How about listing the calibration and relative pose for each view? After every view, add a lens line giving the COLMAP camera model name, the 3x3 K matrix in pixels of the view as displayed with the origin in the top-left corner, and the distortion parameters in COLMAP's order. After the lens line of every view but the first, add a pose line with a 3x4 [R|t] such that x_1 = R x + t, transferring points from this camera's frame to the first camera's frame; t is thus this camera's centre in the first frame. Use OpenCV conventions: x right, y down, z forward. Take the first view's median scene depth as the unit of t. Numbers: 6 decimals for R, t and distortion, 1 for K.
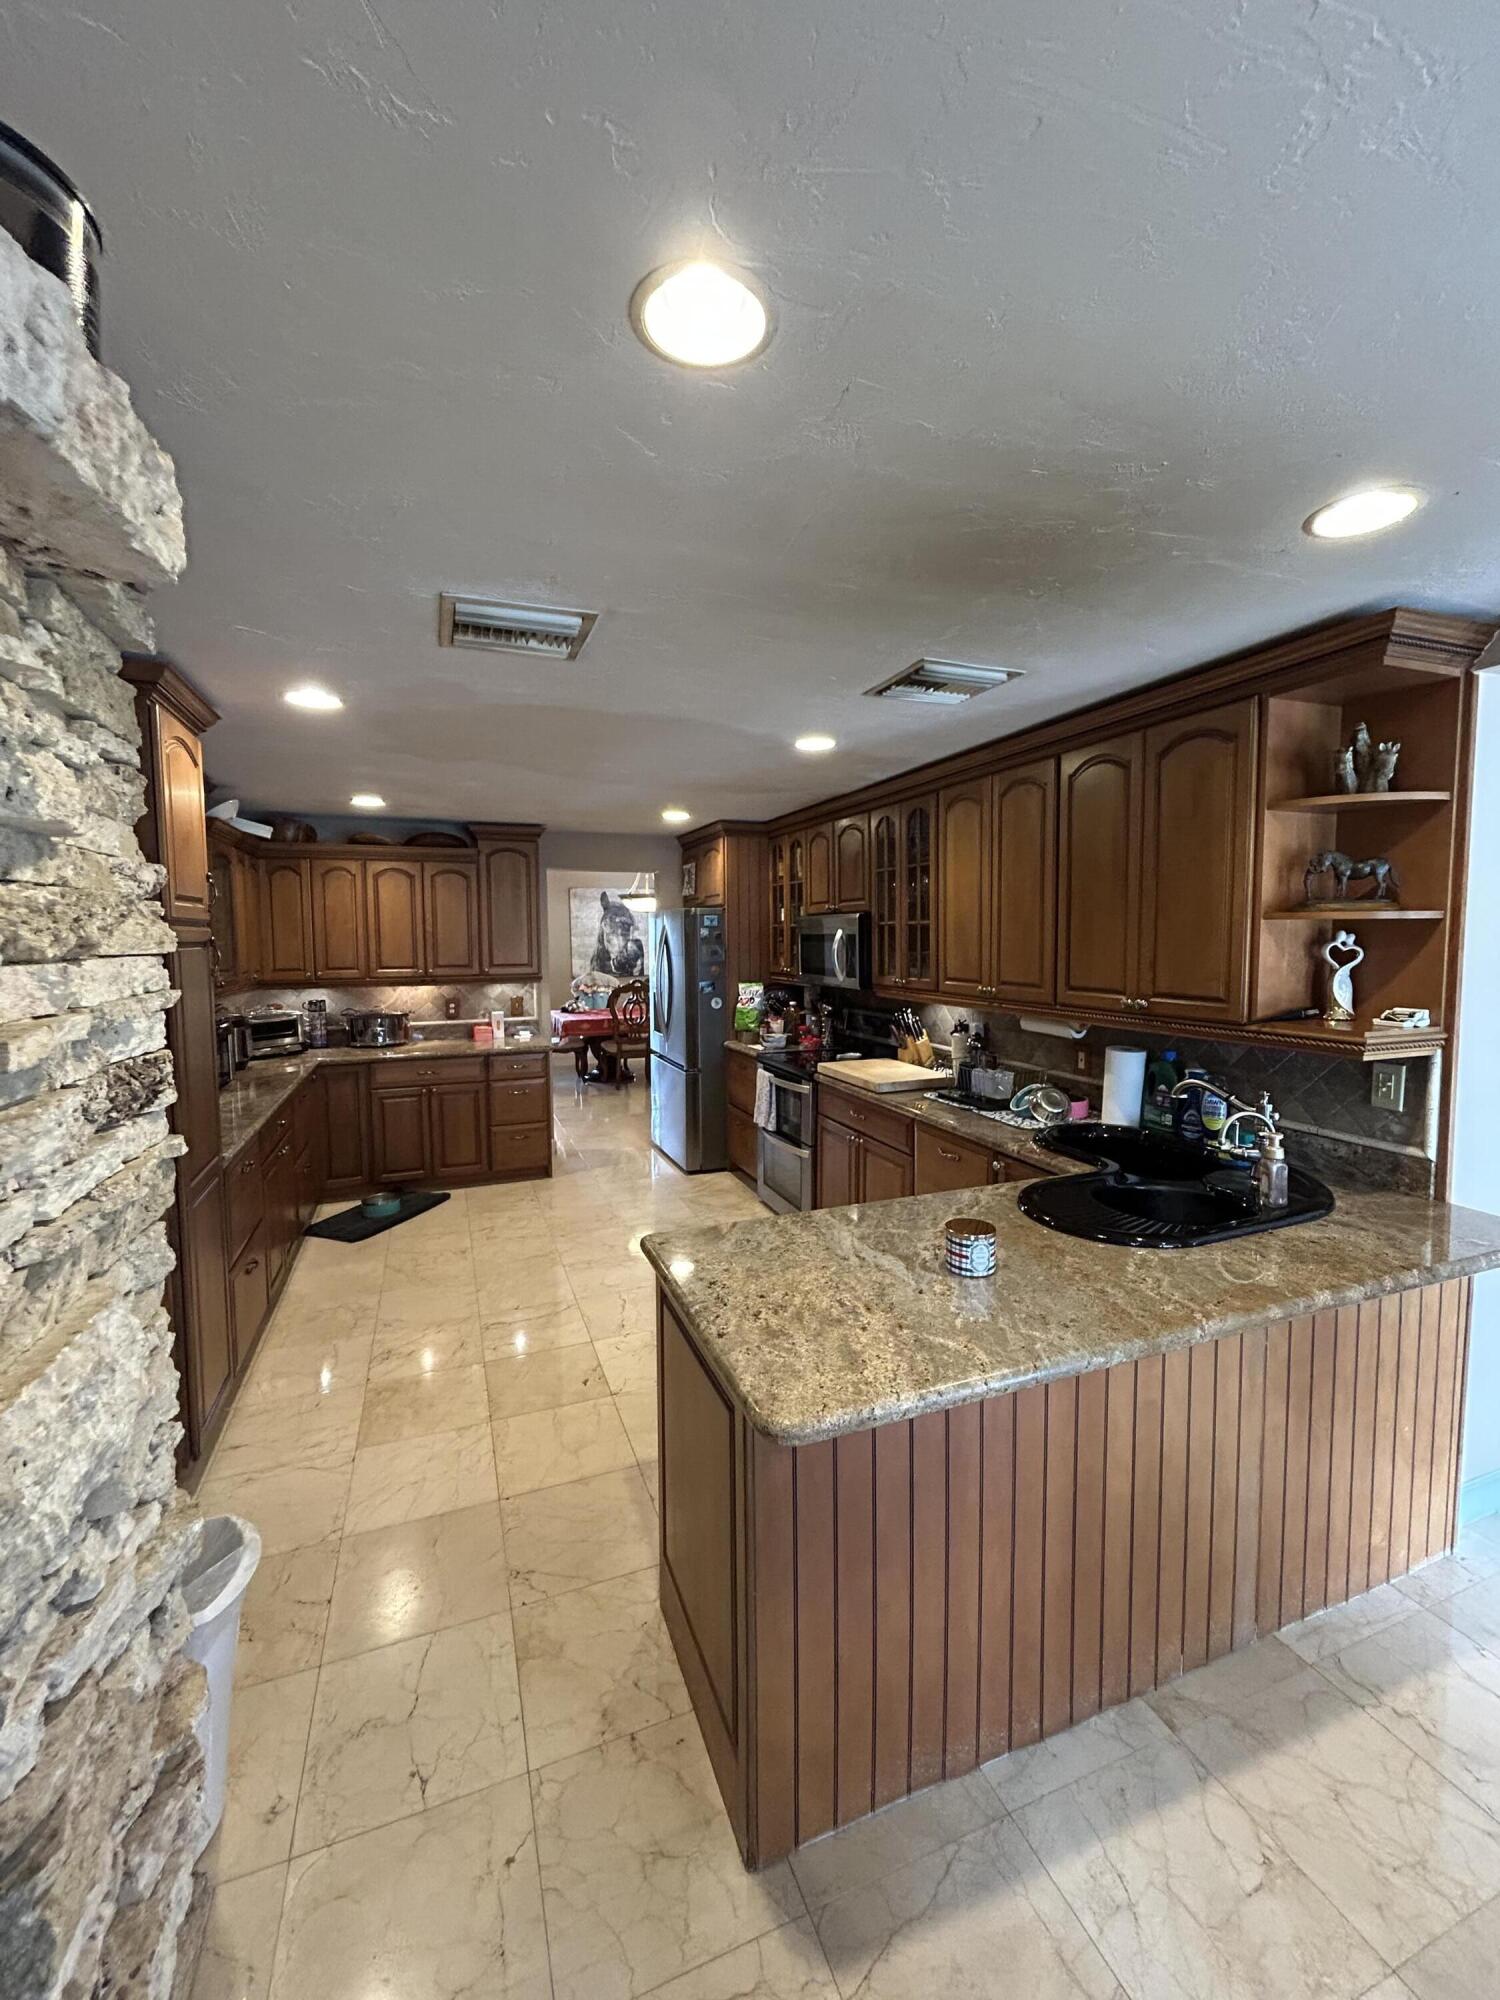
lens RADIAL K [[813.2, 0, 754.9], [0, 813.2, 989.8], [0, 0, 1]] dist [-0.002310, 0.000541]
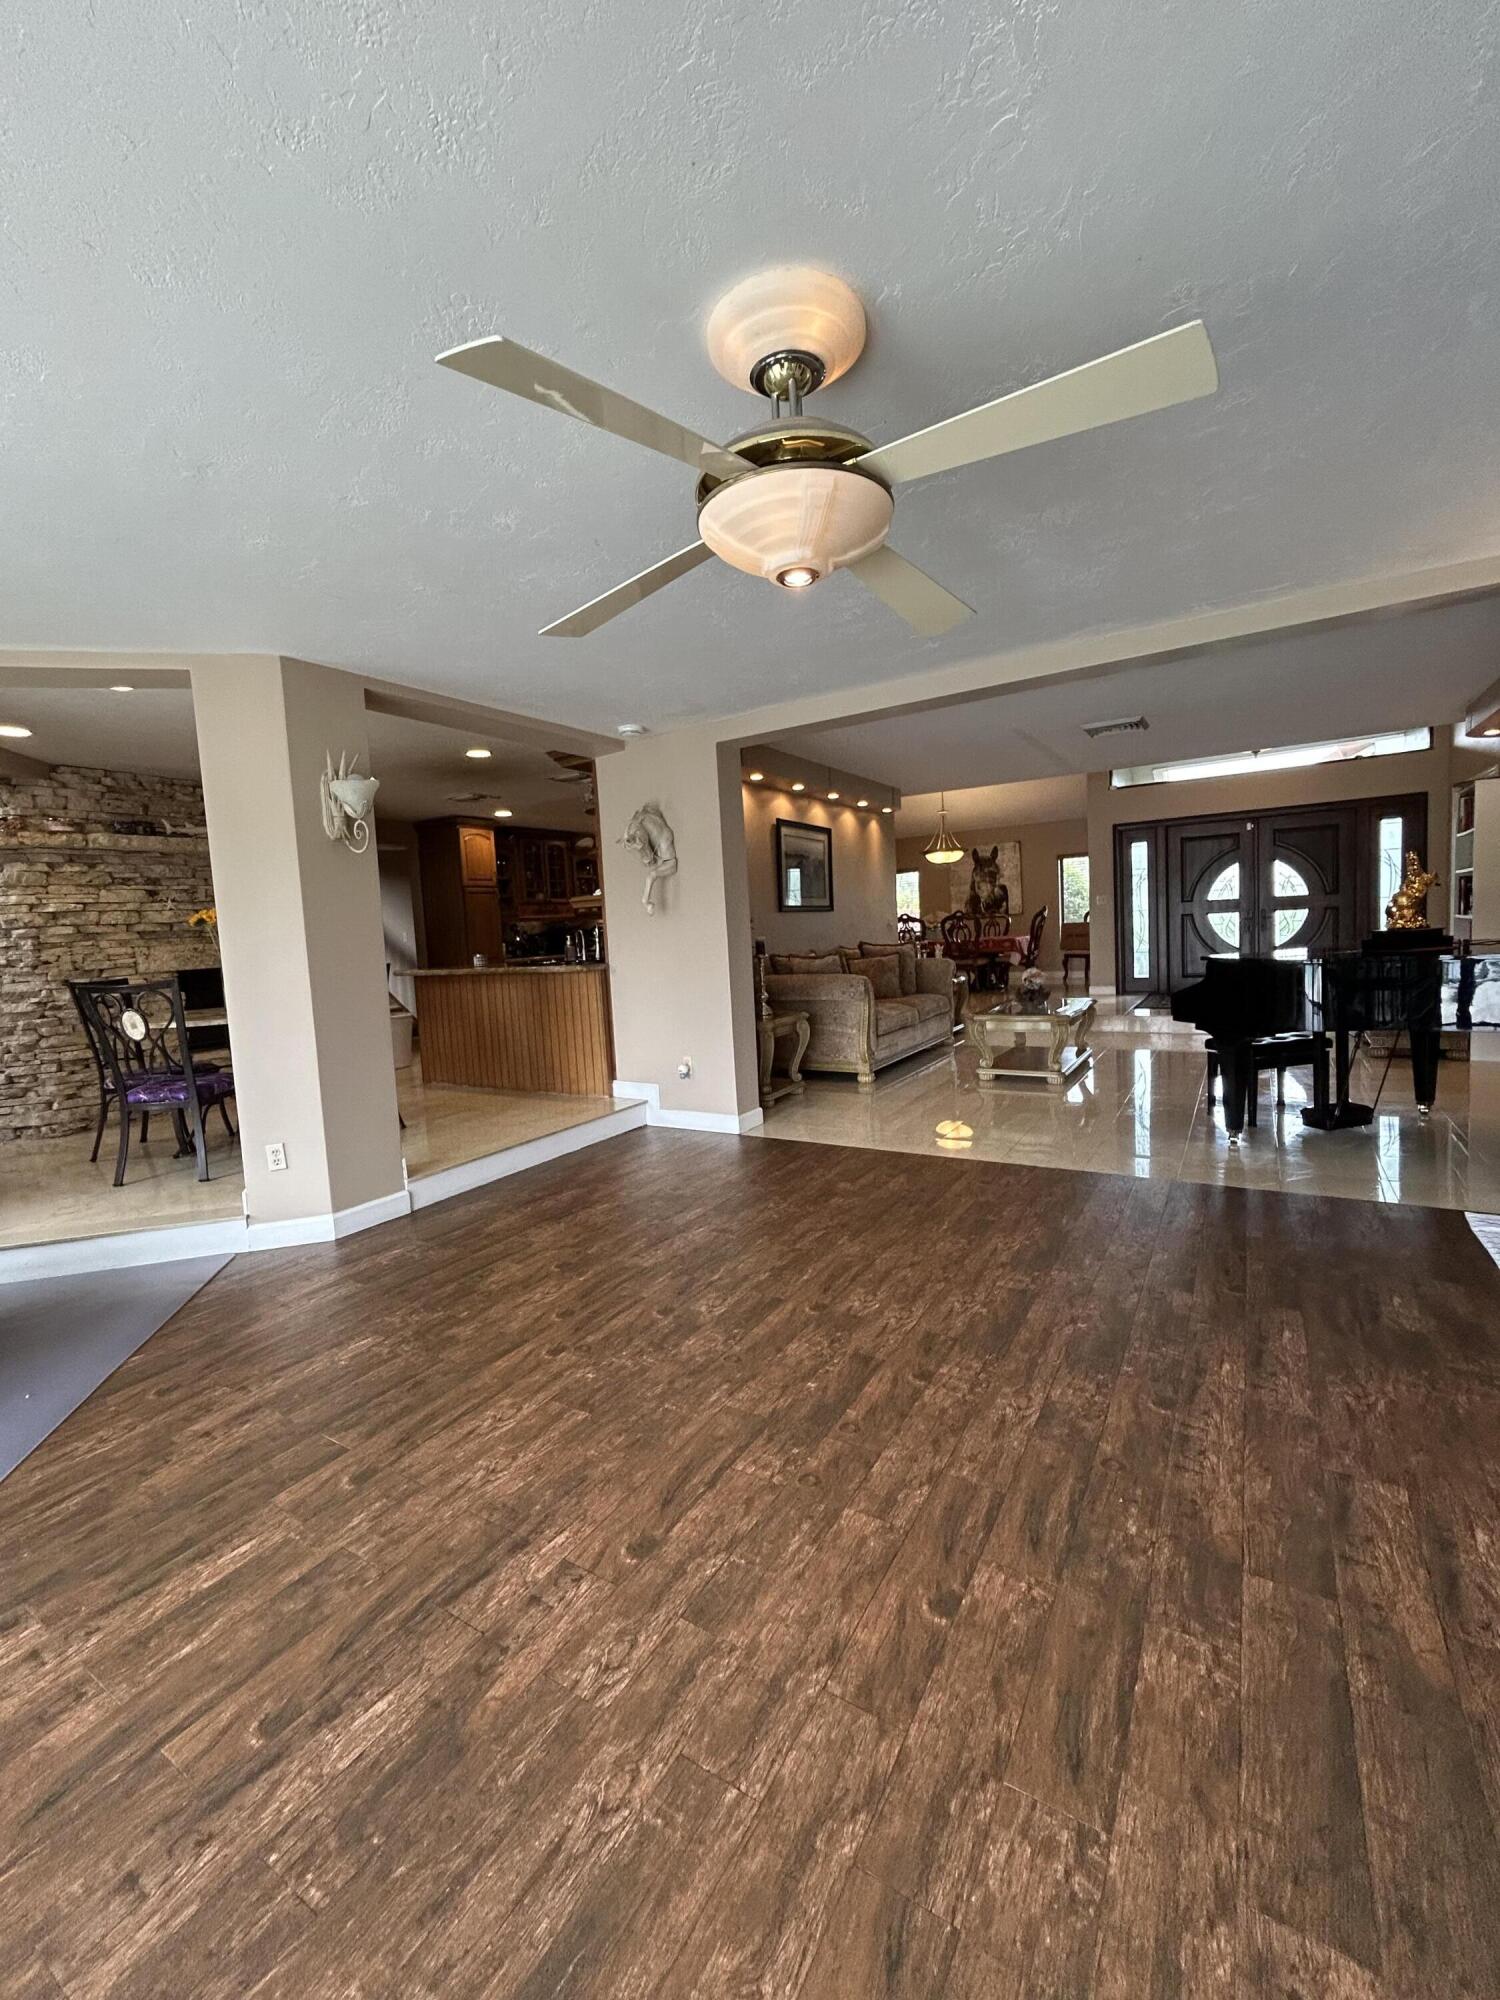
lens RADIAL K [[813.2, 0, 754.9], [0, 813.2, 989.8], [0, 0, 1]] dist [-0.002310, 0.000541]
pose [[0.610081, 0.033149, -0.791645, 0.602514], [-0.002595, 0.999203, 0.039841, 0.047524], [0.792335, -0.022252, 0.609681, -0.036677]]
